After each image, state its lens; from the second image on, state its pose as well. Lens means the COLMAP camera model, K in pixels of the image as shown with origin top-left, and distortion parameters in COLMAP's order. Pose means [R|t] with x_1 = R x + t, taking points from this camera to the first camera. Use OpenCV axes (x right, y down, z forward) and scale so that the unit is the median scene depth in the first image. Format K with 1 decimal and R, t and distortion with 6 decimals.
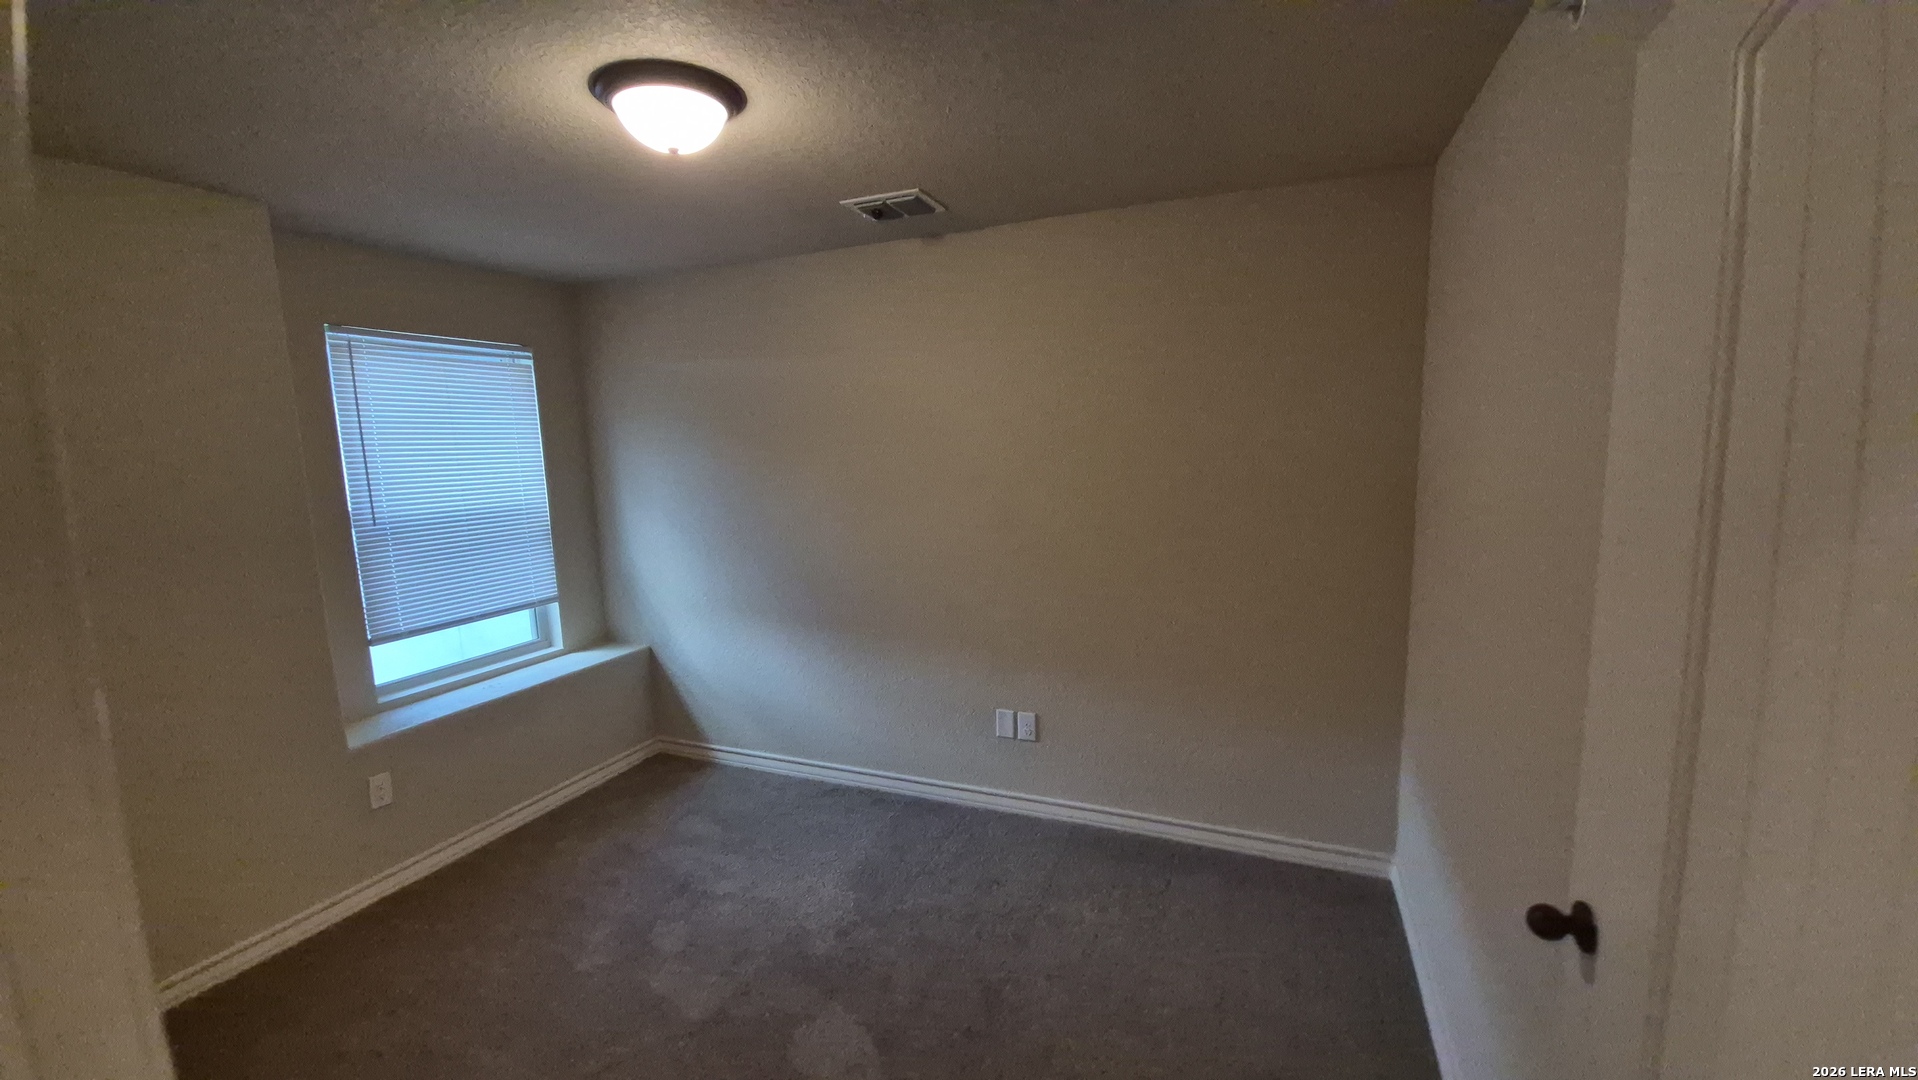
lens RADIAL K [[767.9, 0, 946.5], [0, 767.9, 551.2], [0, 0, 1]] dist [-0.018582, -0.000320]
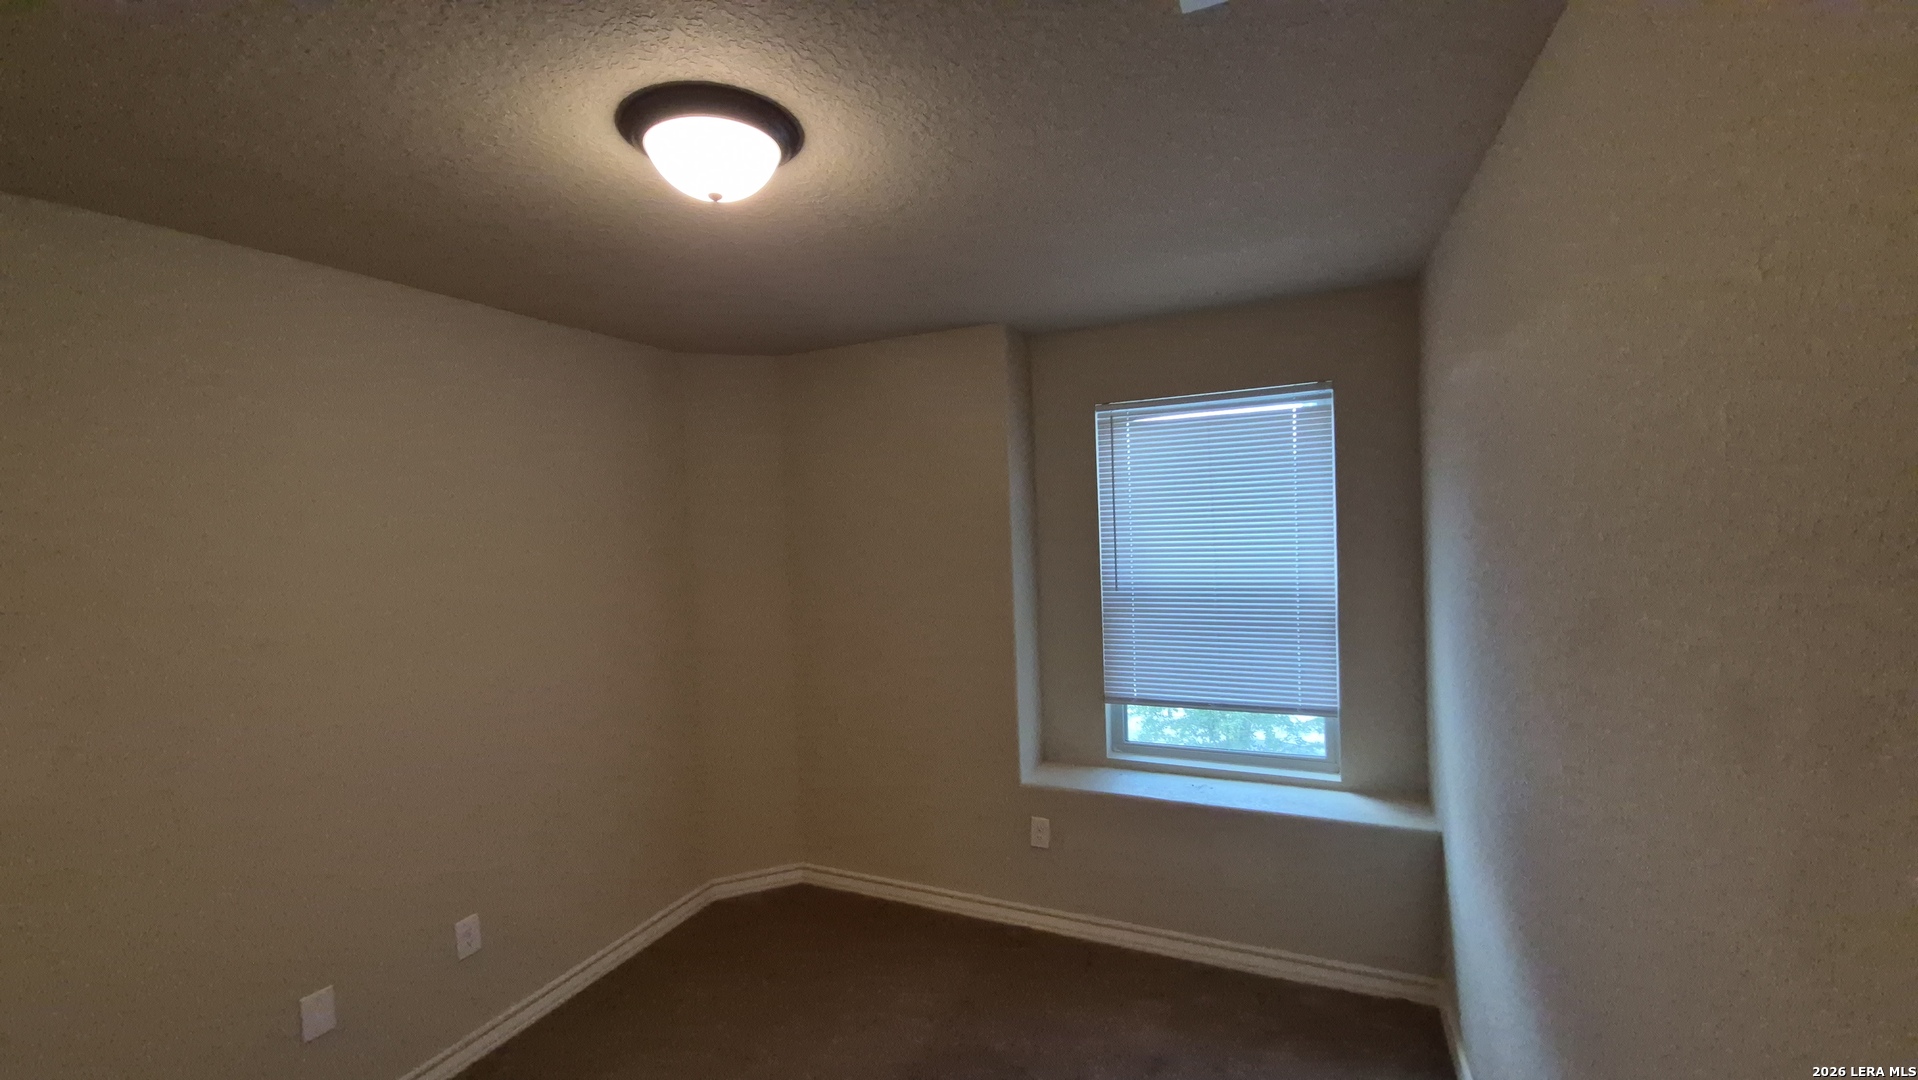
lens RADIAL K [[767.9, 0, 946.5], [0, 767.9, 551.2], [0, 0, 1]] dist [-0.018582, -0.000320]
pose [[-0.058842, 0.047905, -0.997117, 0.292206], [-0.109686, 0.992490, 0.054156, -0.110495], [0.992223, 0.112556, -0.053146, 0.770536]]
